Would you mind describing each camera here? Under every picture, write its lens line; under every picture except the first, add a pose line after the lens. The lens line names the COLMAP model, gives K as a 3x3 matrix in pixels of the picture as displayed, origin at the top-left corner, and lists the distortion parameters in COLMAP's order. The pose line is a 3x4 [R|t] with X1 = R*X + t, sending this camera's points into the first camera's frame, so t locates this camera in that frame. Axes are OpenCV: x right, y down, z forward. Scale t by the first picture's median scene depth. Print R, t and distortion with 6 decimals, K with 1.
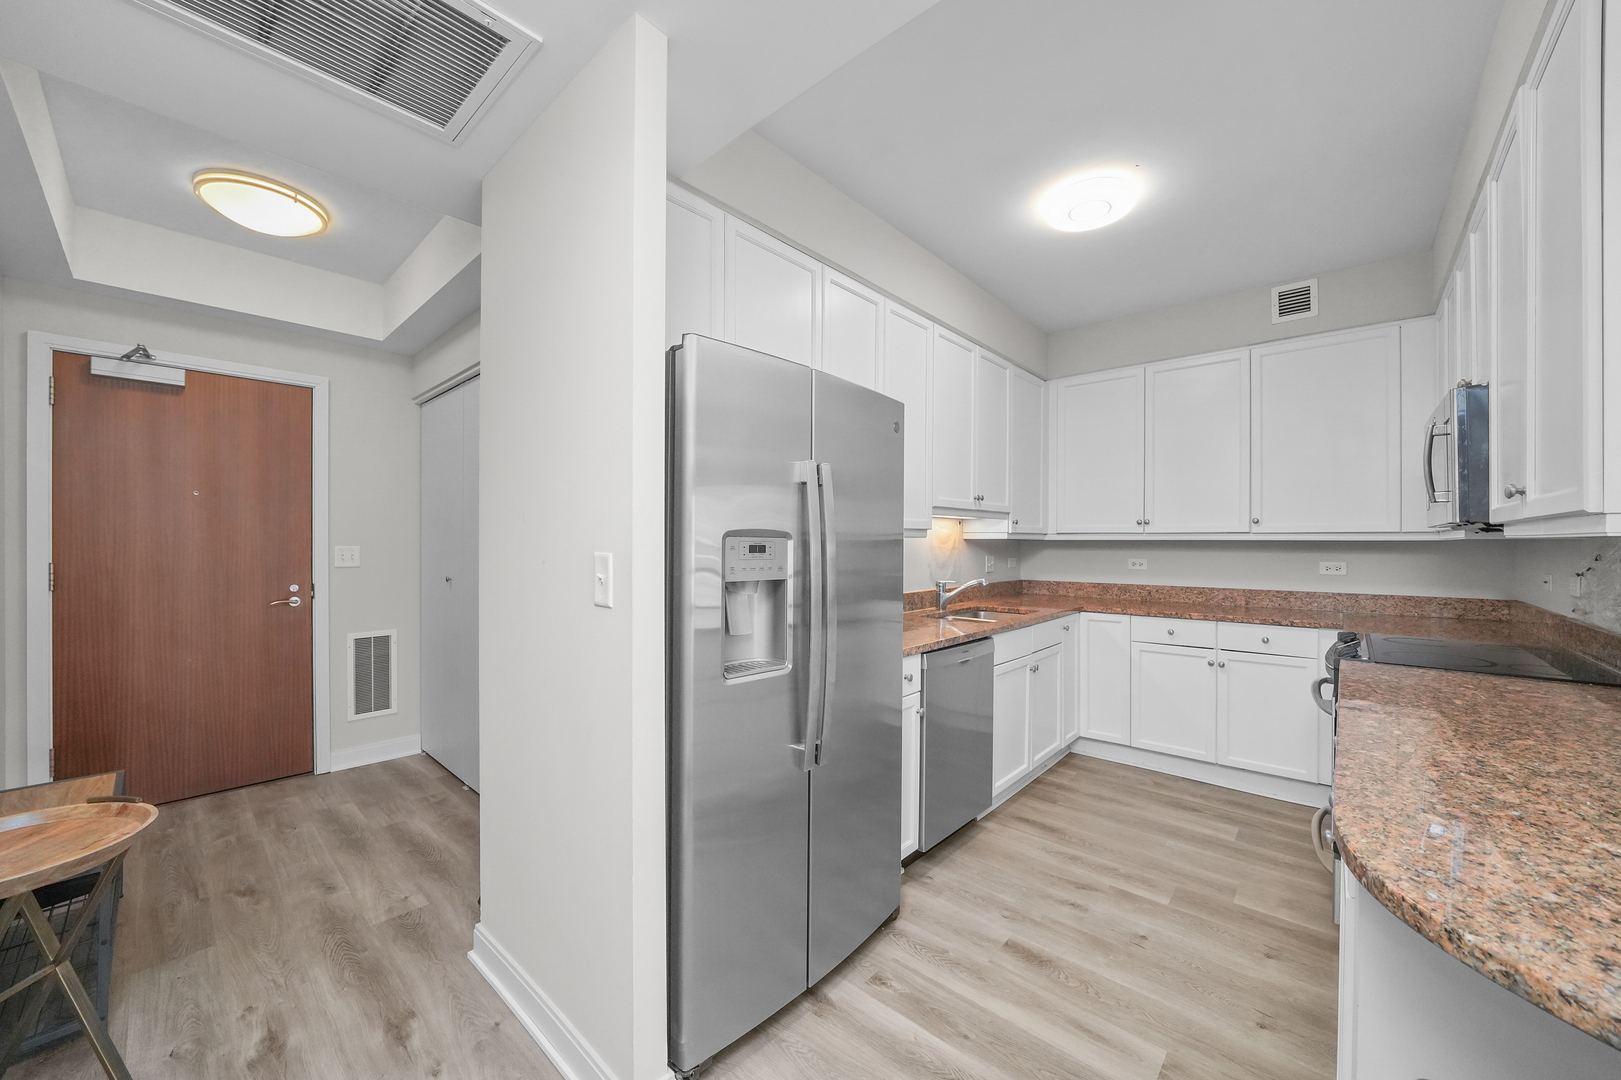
lens RADIAL K [[607.1, 0, 806.9], [0, 607.1, 541.2], [0, 0, 1]] dist [-0.016978, 0.002268]
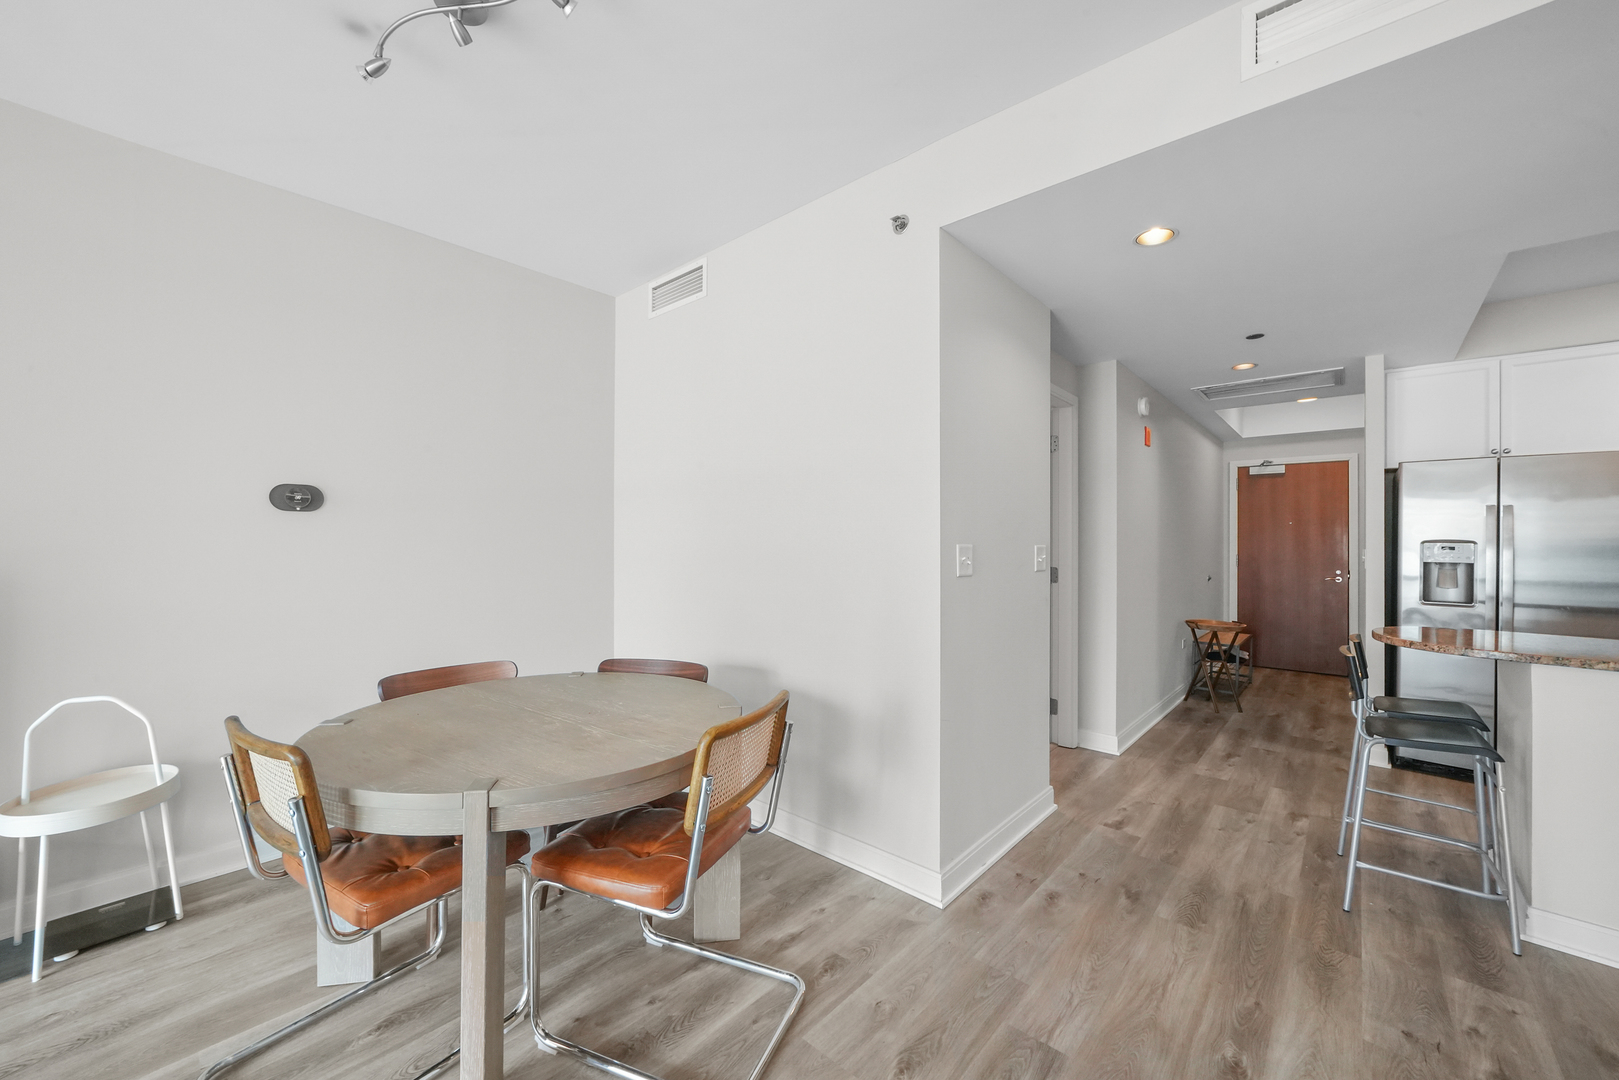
lens RADIAL K [[606.3, 0, 813.2], [0, 606.3, 540.0], [0, 0, 1]] dist [-0.016978, 0.002268]
pose [[0.006447, -0.003408, -0.999973, 1.037226], [-0.014809, 0.999884, -0.003504, 0.011644], [0.999870, 0.014831, 0.006396, -0.659991]]
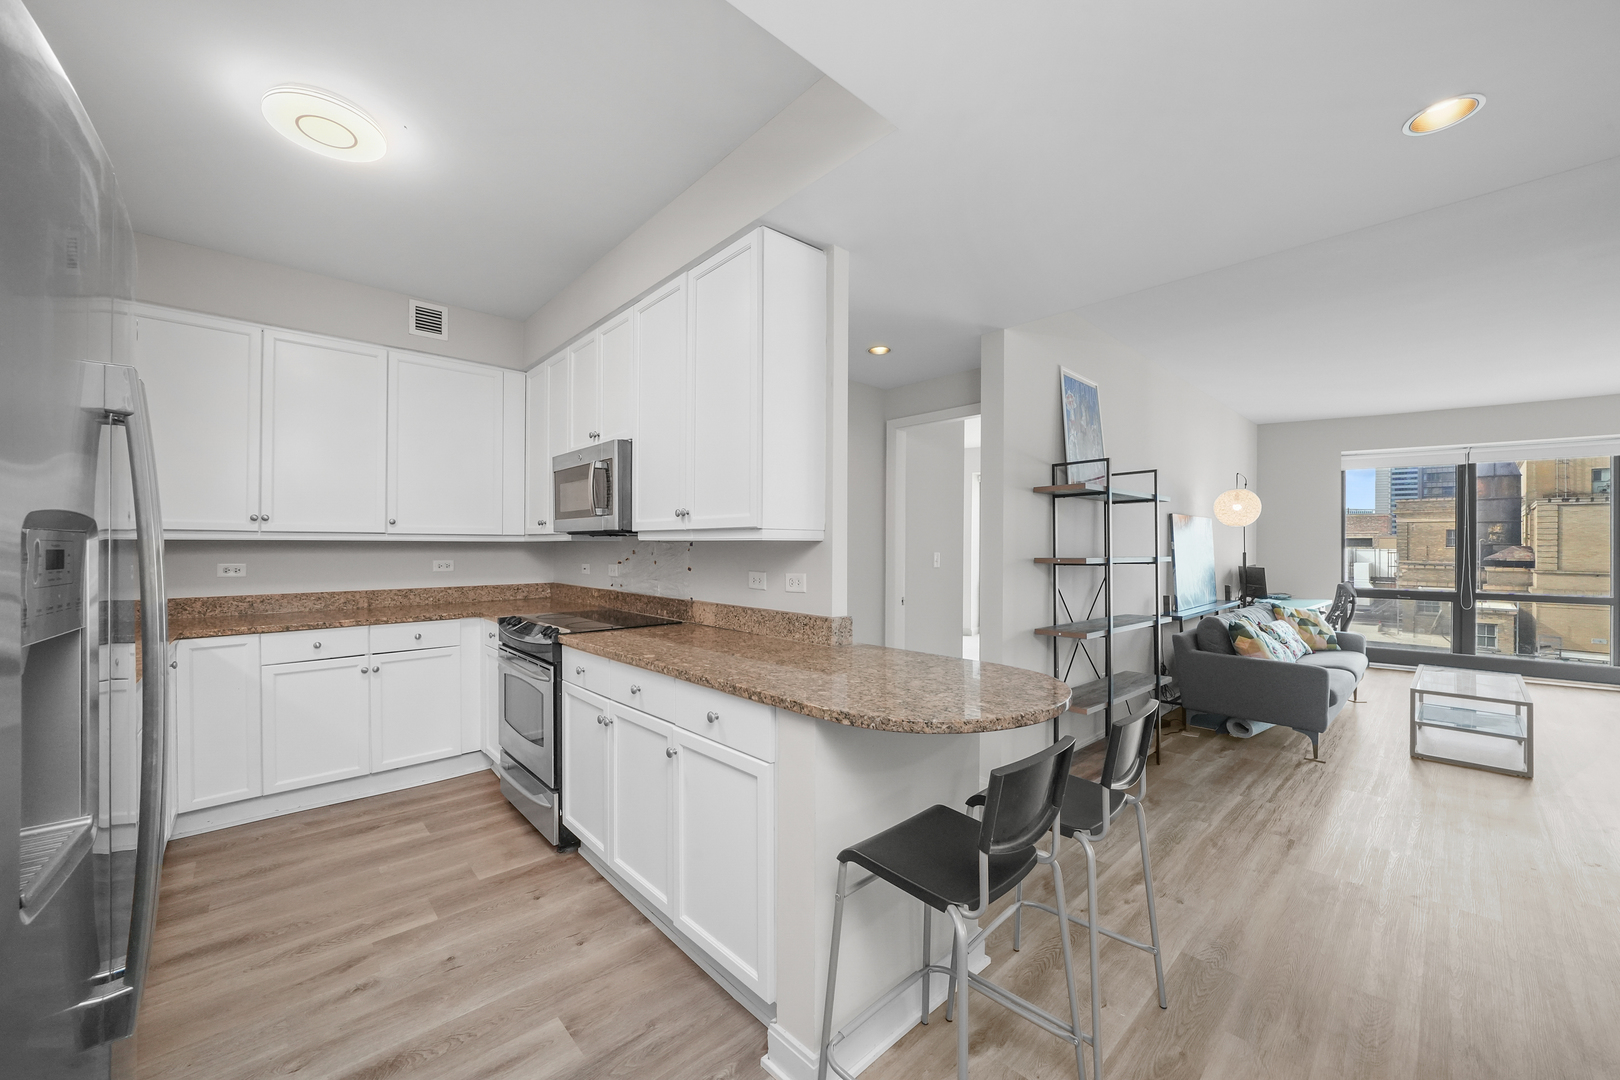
lens RADIAL K [[606.7, 0, 806.4], [0, 606.7, 543.3], [0, 0, 1]] dist [-0.016978, 0.002268]
pose [[0.091586, -0.000444, 0.995797, -0.212941], [-0.002328, 0.999997, 0.000660, 0.000294], [-0.995794, -0.002379, 0.091584, 0.227567]]
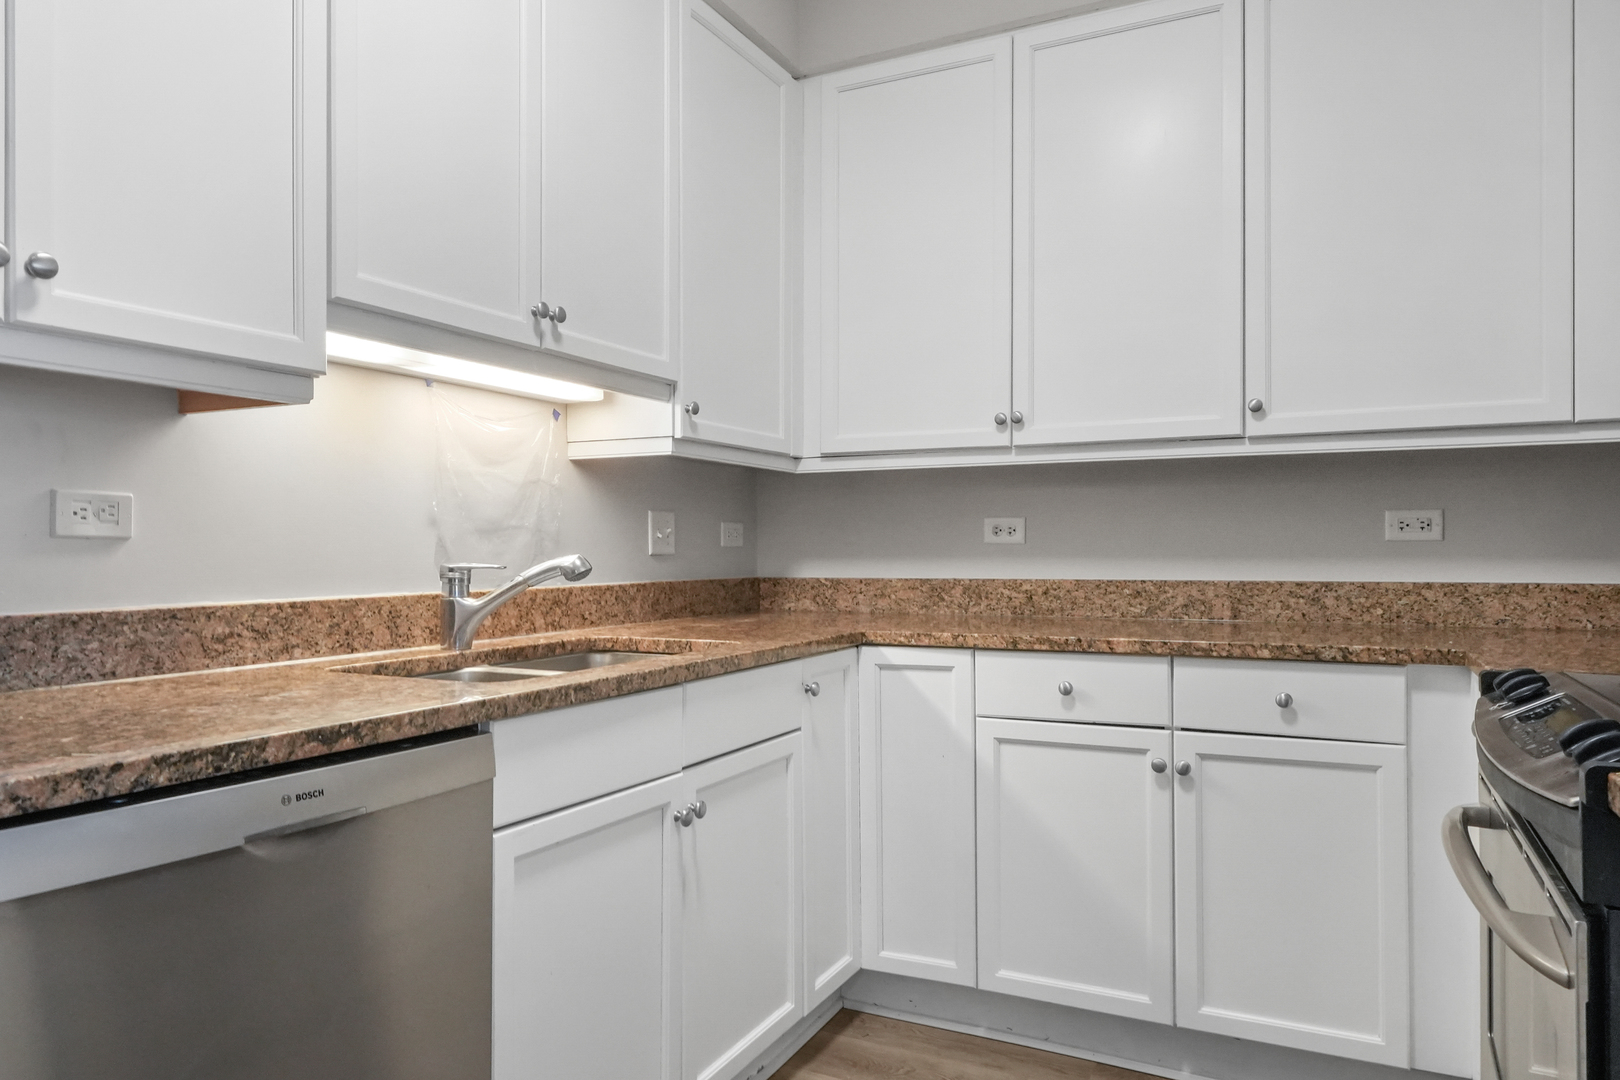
lens RADIAL K [[1055.6, 0, 811.3], [0, 1055.6, 550.6], [0, 0, 1]] dist [0.006953, -0.001633]
pose [[0.964473, -0.004433, 0.264144, 0.286418], [0.004368, 0.999990, 0.000834, 0.065012], [-0.264145, 0.000349, 0.964483, 0.418601]]
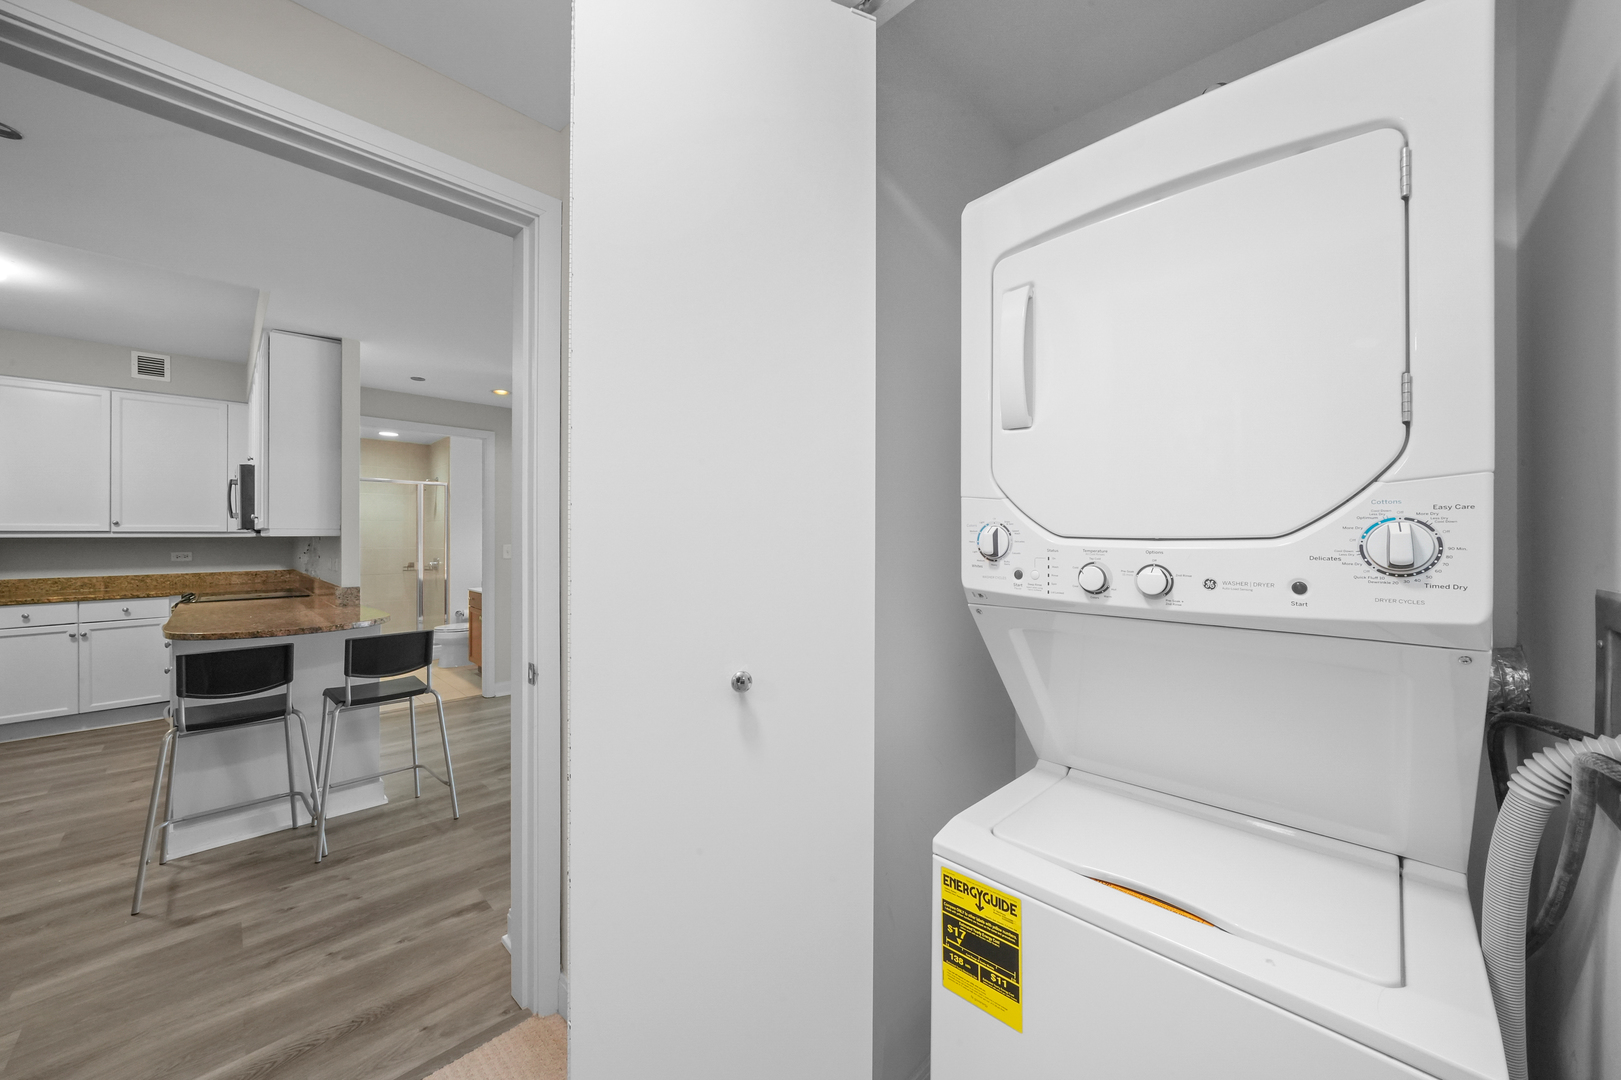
lens RADIAL K [[590.2, 0, 815.3], [0, 590.2, 531.9], [0, 0, 1]] dist [-0.009815, 0.001279]
pose [[0.041612, 0.003784, 0.999127, -0.495437], [0.005967, 0.999974, -0.004036, 0.000282], [-0.999116, 0.006129, 0.041589, -0.619942]]
